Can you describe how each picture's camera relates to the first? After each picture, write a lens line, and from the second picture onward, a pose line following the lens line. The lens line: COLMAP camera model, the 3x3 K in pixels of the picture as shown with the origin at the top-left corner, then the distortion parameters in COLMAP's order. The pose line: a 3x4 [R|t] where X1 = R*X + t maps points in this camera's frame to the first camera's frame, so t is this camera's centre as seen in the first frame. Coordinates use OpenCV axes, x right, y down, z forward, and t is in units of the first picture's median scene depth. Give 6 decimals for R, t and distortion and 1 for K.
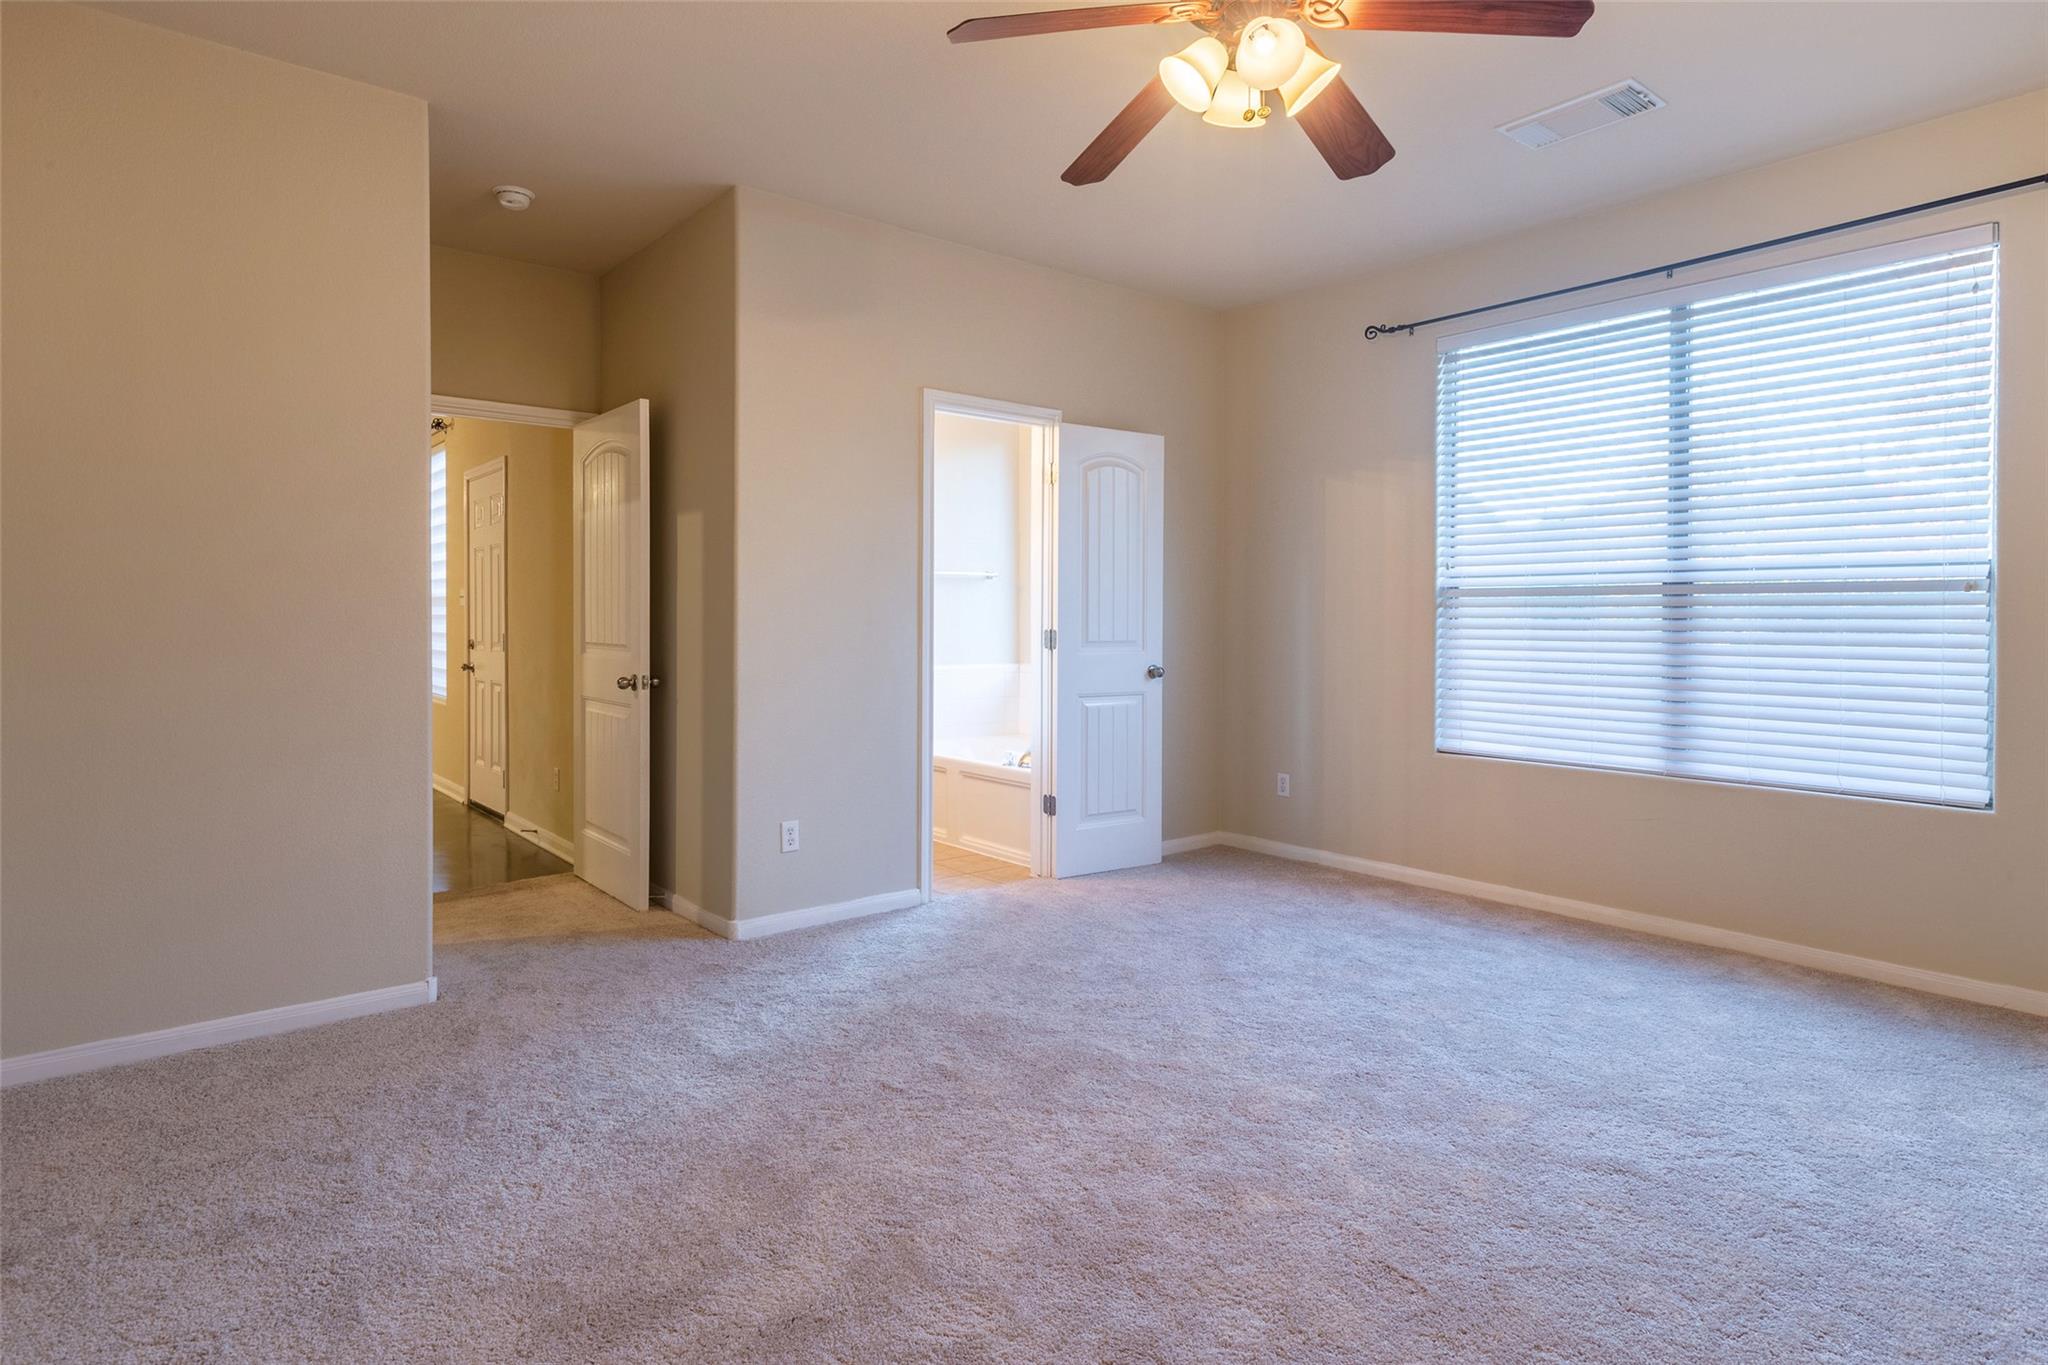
lens RADIAL K [[1094.8, 0, 1024.3], [0, 1094.8, 623.2], [0, 0, 1]] dist [0.001844, 0.000017]
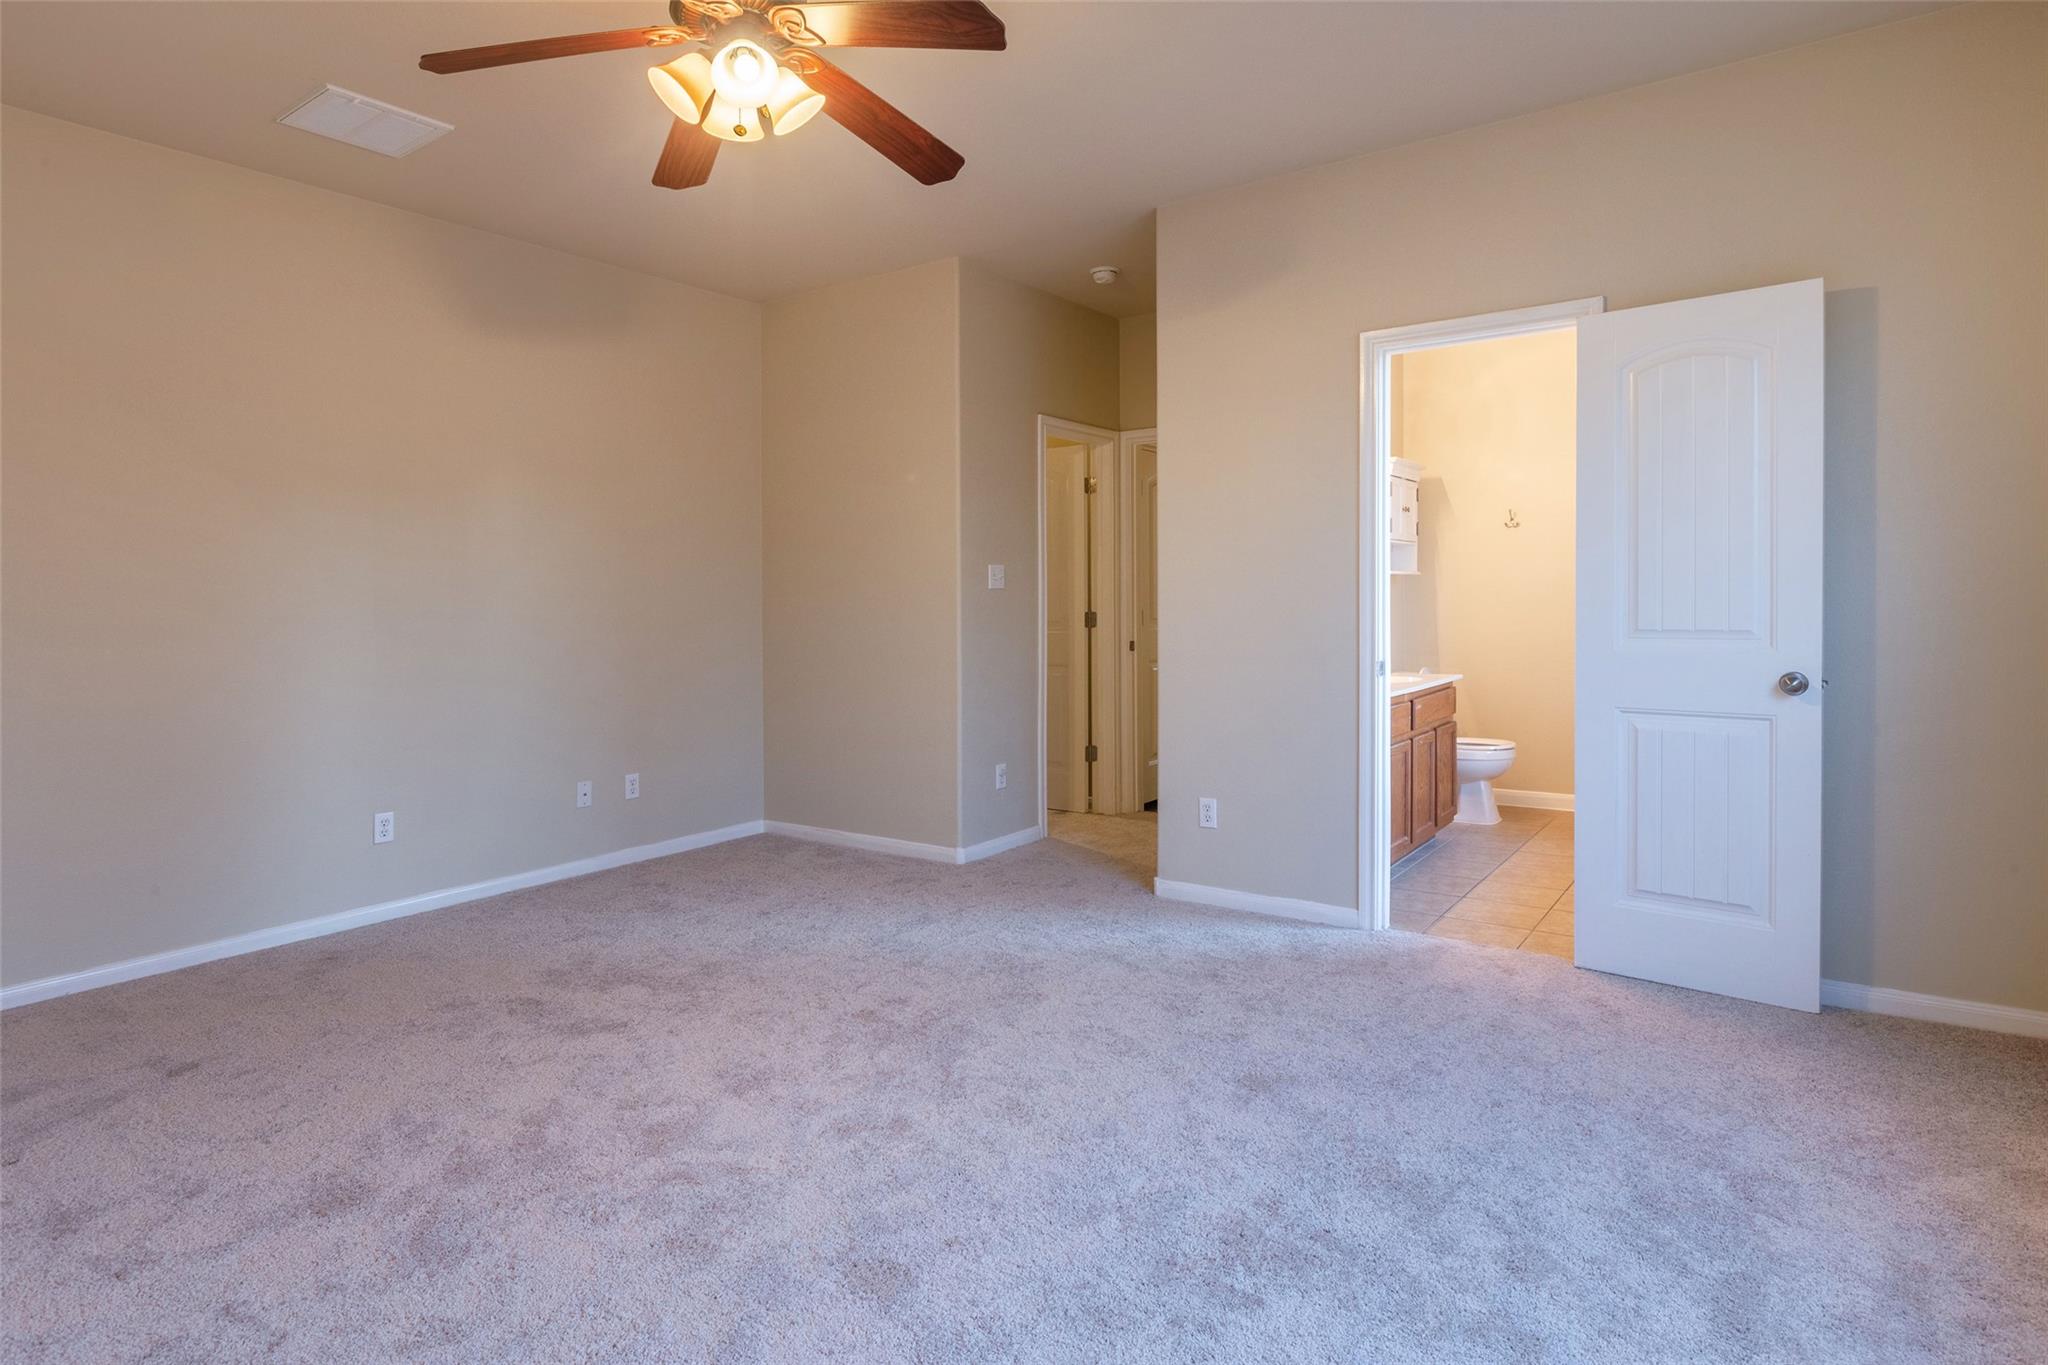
lens RADIAL K [[1092.5, 0, 1030.5], [0, 1092.5, 631.1], [0, 0, 1]] dist [-0.001229, 0.000333]
pose [[0.257295, 0.010502, -0.966276, 0.617773], [0.004479, 0.999917, 0.012060, 0.007493], [0.966322, -0.007431, 0.257227, 0.481442]]
